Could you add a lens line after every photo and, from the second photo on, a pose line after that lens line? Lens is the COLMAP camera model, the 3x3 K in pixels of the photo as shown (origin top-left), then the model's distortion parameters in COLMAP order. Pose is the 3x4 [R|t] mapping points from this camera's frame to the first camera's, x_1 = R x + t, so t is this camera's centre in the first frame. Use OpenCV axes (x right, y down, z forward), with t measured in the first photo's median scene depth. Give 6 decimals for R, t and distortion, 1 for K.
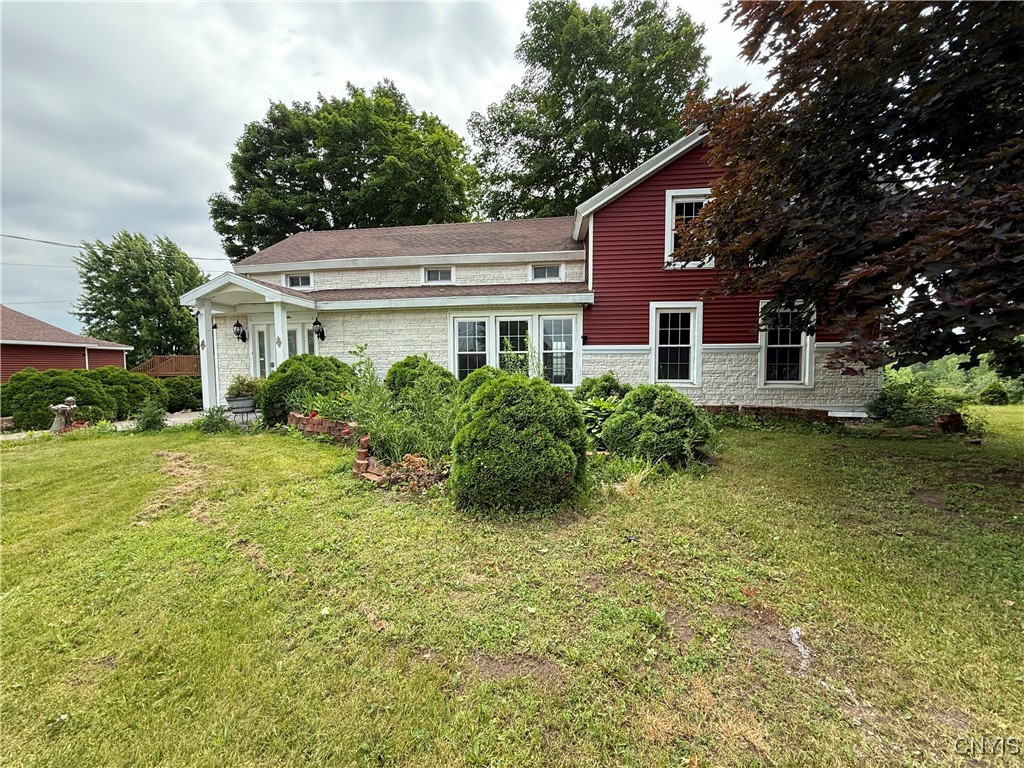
lens RADIAL K [[409.8, 0, 511.9], [0, 409.8, 388.0], [0, 0, 1]] dist [0.002091, 0.000538]
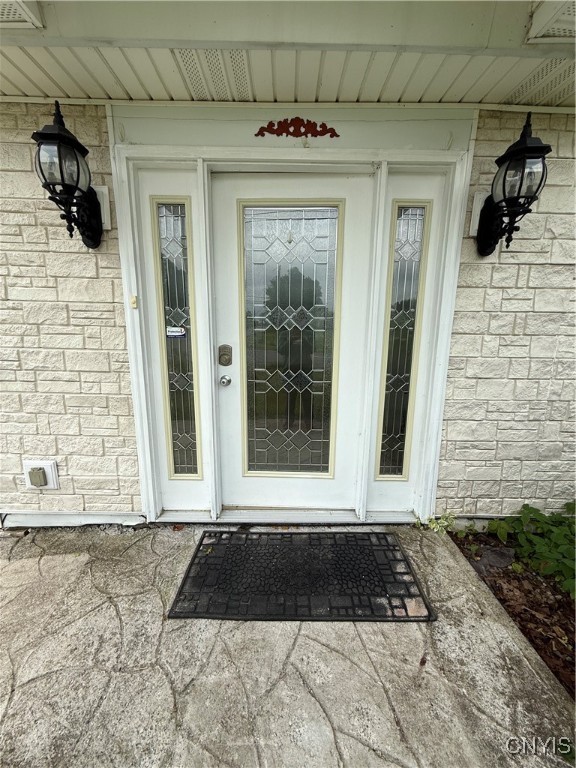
lens RADIAL K [[307.3, 0, 287.5], [0, 307.3, 382.9], [0, 0, 1]] dist [0.002091, 0.000538]
pose [[0.991325, 0.001075, 0.131432, -0.602169], [-0.019191, 0.990433, 0.136652, -0.069742], [-0.130027, -0.137989, 0.981861, 0.860156]]
